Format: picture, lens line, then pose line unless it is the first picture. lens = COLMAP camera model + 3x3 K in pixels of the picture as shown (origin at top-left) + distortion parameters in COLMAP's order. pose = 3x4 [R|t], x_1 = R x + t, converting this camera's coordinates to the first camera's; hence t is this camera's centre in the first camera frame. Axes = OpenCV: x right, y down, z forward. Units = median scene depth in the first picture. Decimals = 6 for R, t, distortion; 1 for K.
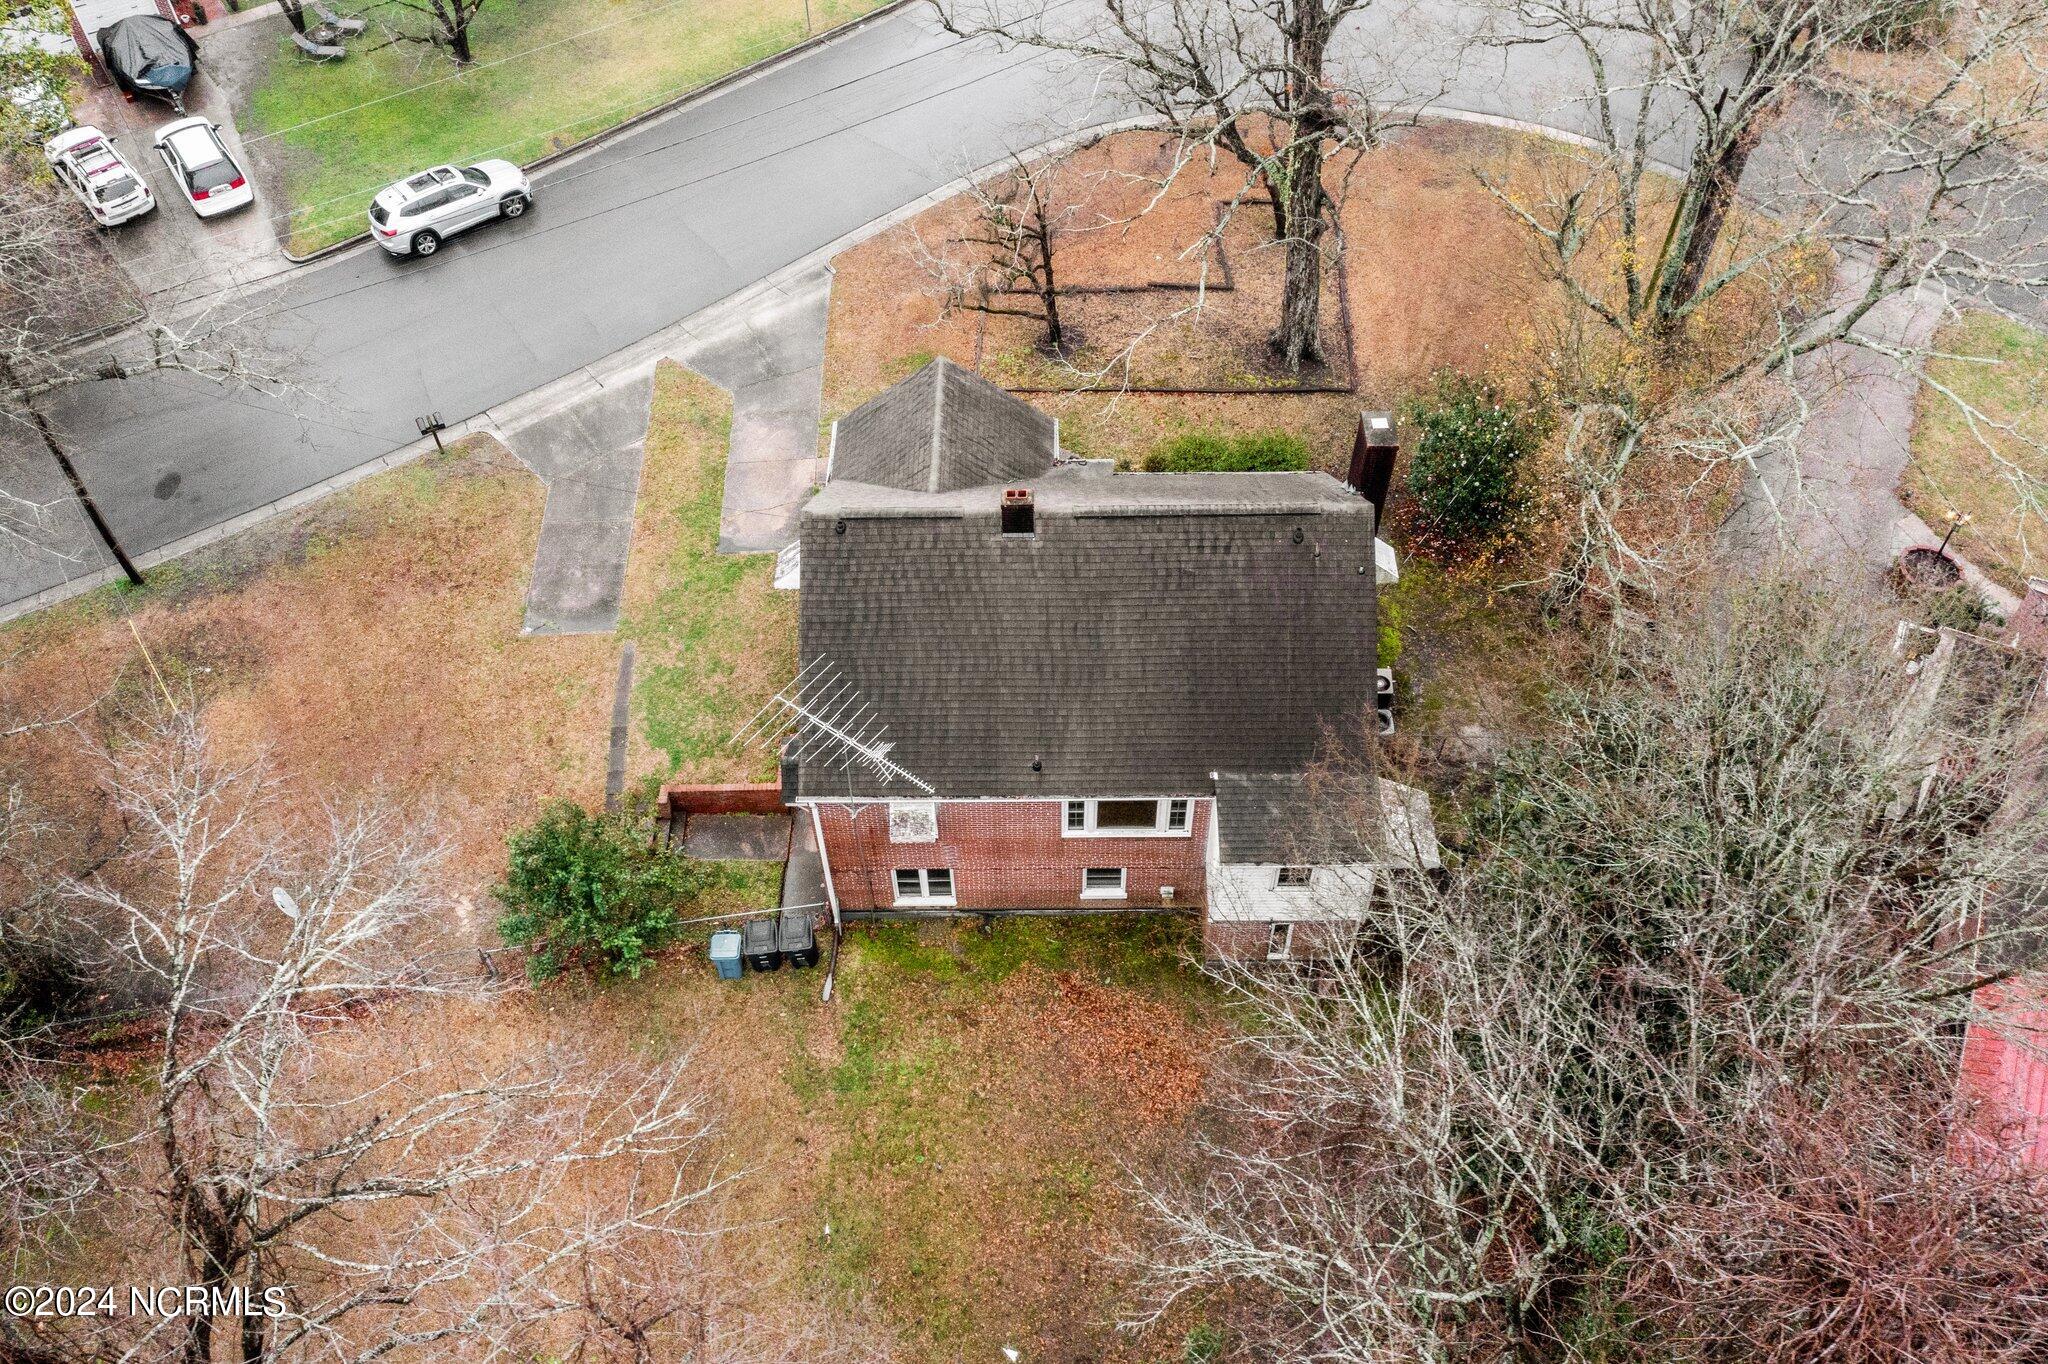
lens RADIAL K [[1625.9, 0, 1014.3], [0, 1625.9, 692.3], [0, 0, 1]] dist [-0.020071, 0.010901]
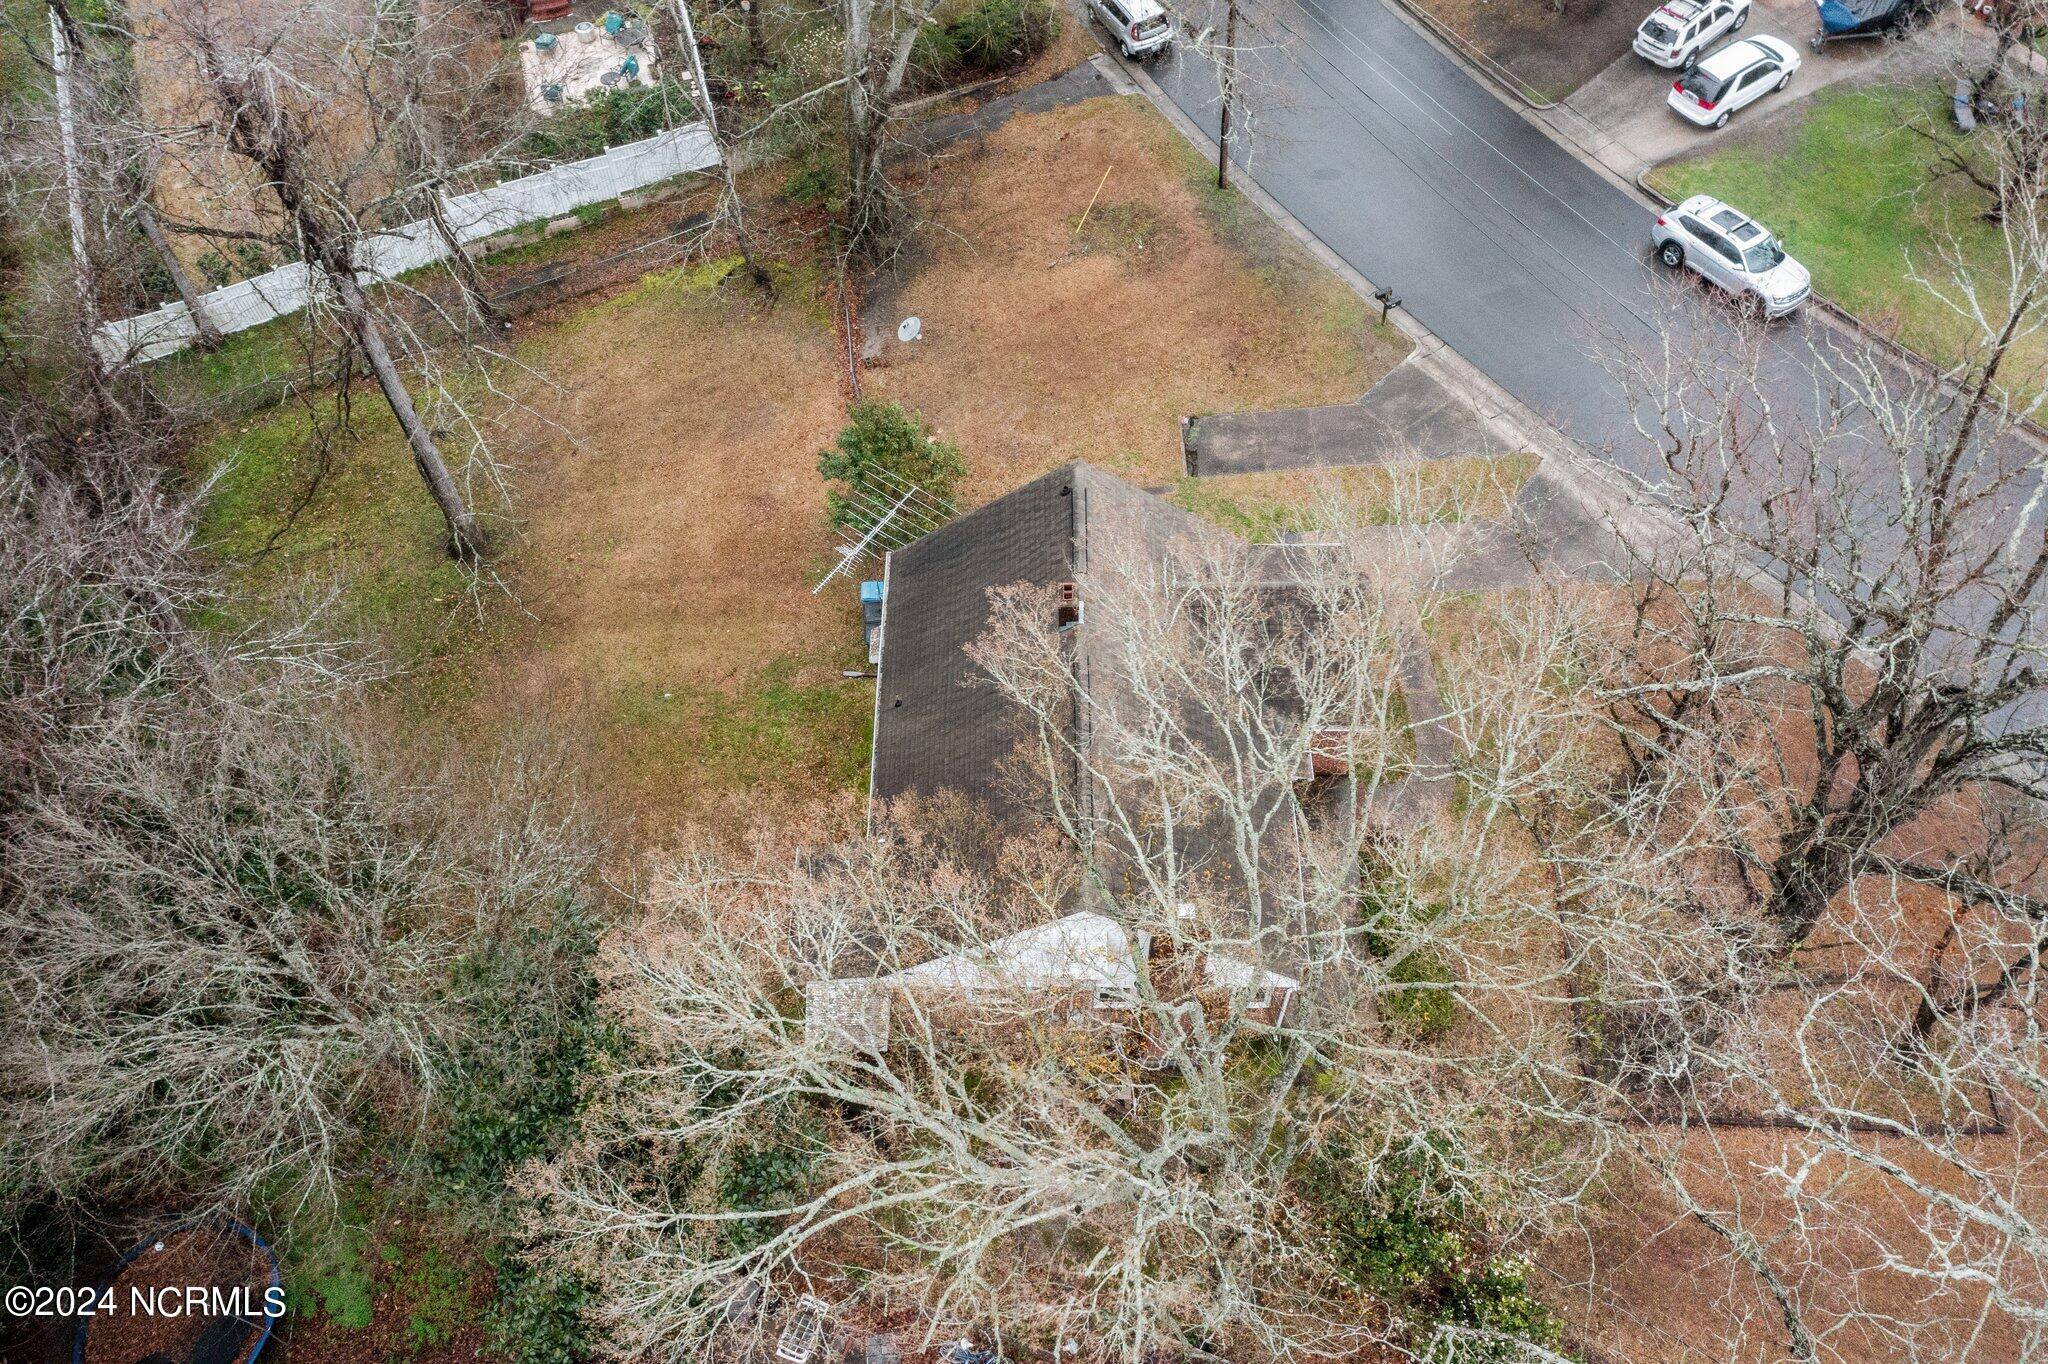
lens RADIAL K [[1616.3, 0, 1029.2], [0, 1616.3, 689.8], [0, 0, 1]] dist [0.002338, -0.005634]
pose [[0.004976, 0.837283, -0.546746, 0.471652], [-0.757261, 0.360240, 0.544777, -0.486319], [0.653093, 0.411319, 0.635835, 0.241165]]
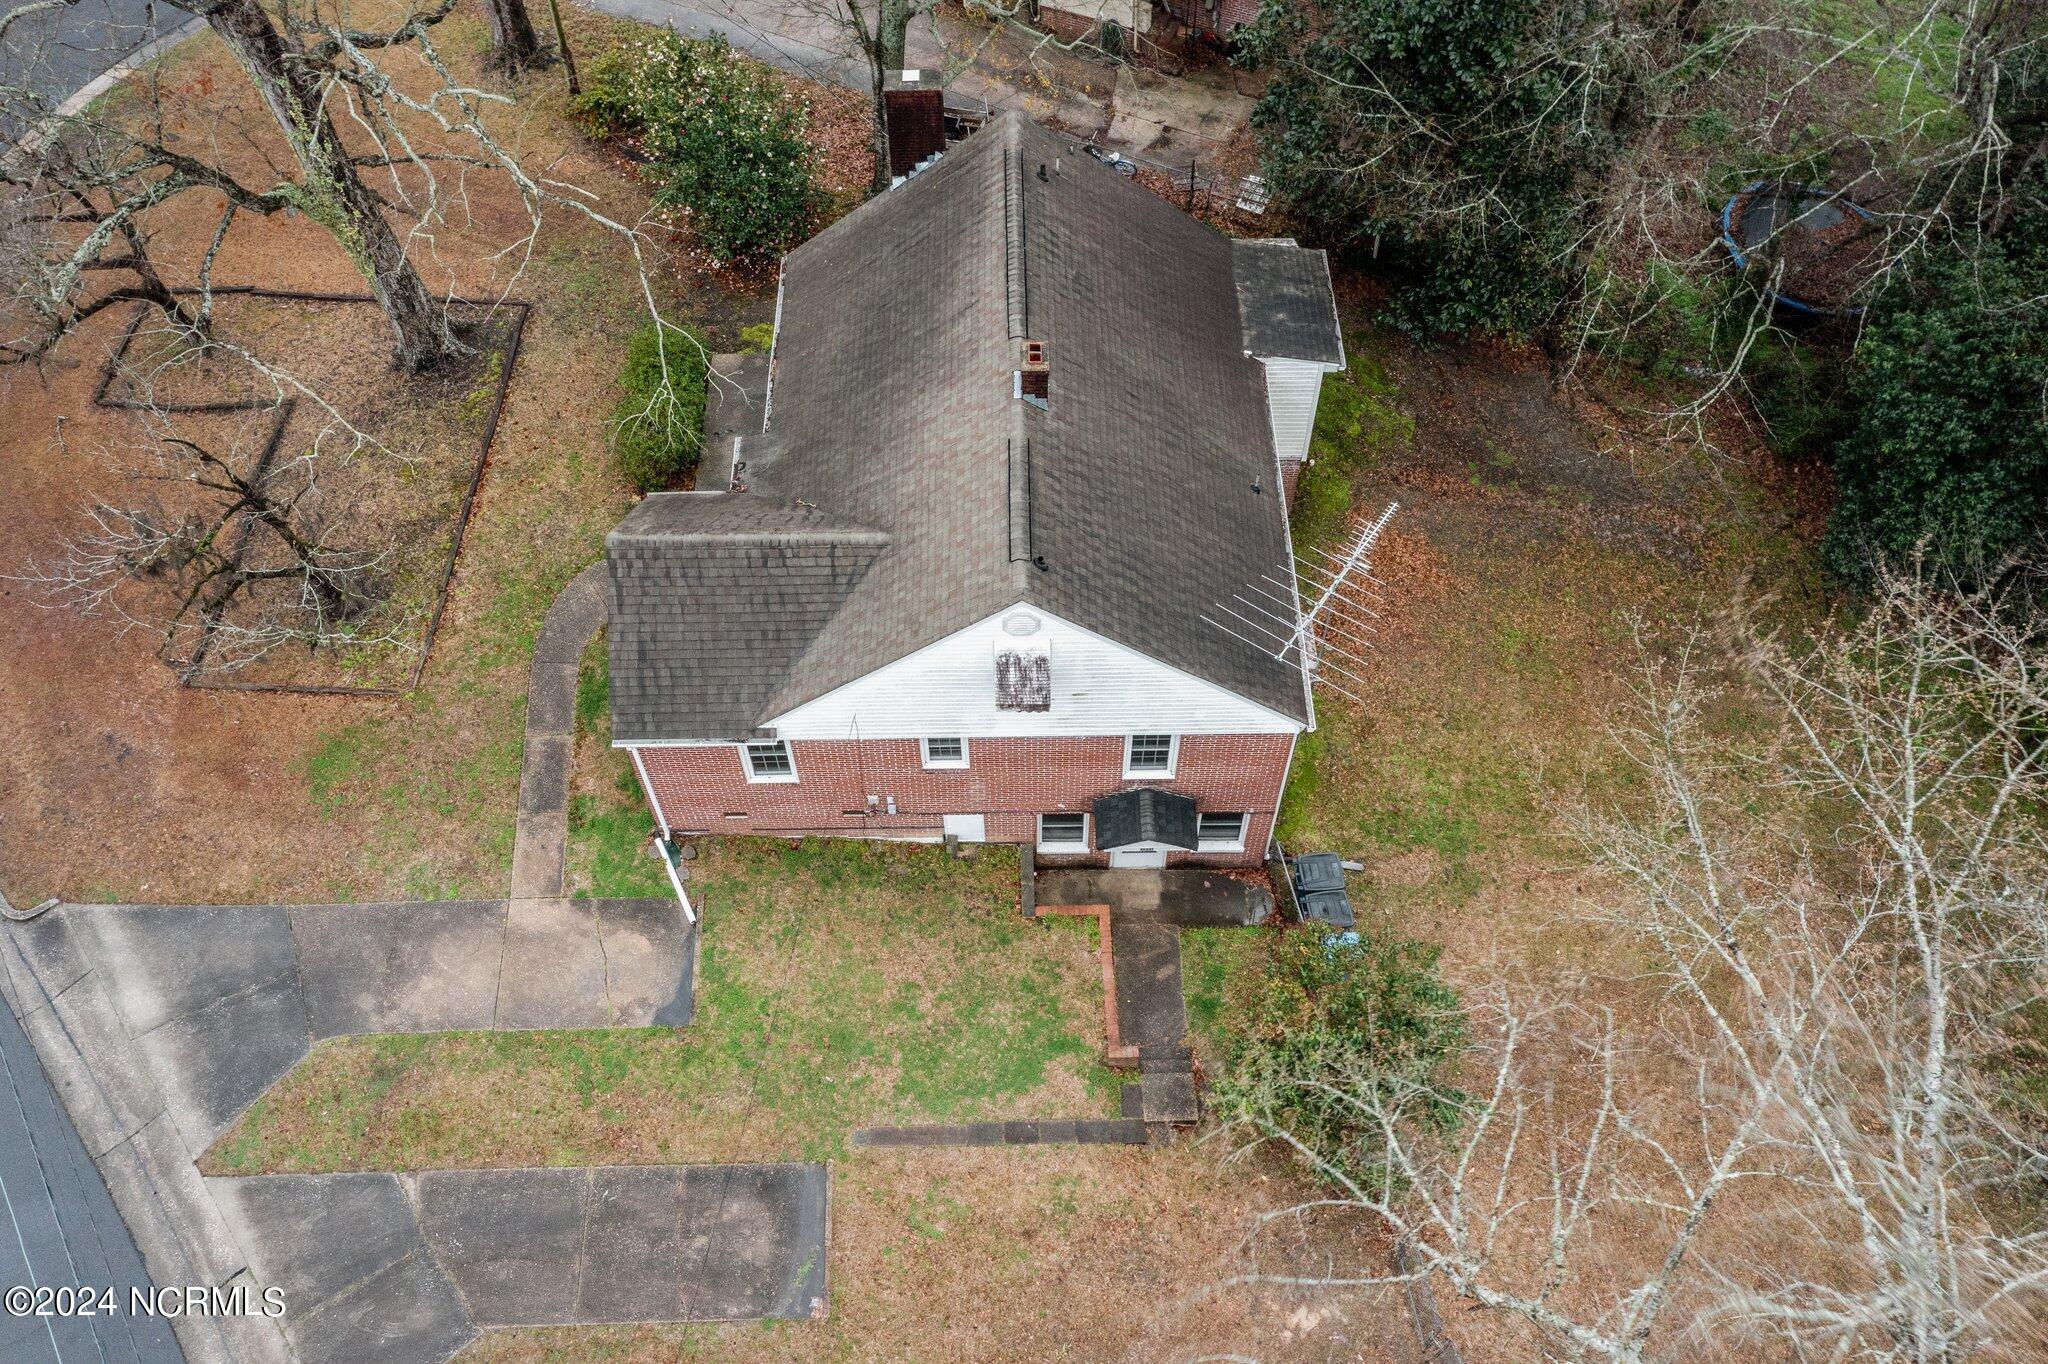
lens RADIAL K [[1626.5, 0, 1017.5], [0, 1626.5, 681.6], [0, 0, 1]] dist [-0.012748, -0.003173]
pose [[-0.018569, -0.810843, 0.584969, -0.437317], [0.776244, 0.357059, 0.519571, -0.356721], [-0.630159, 0.463726, 0.622782, 0.427438]]
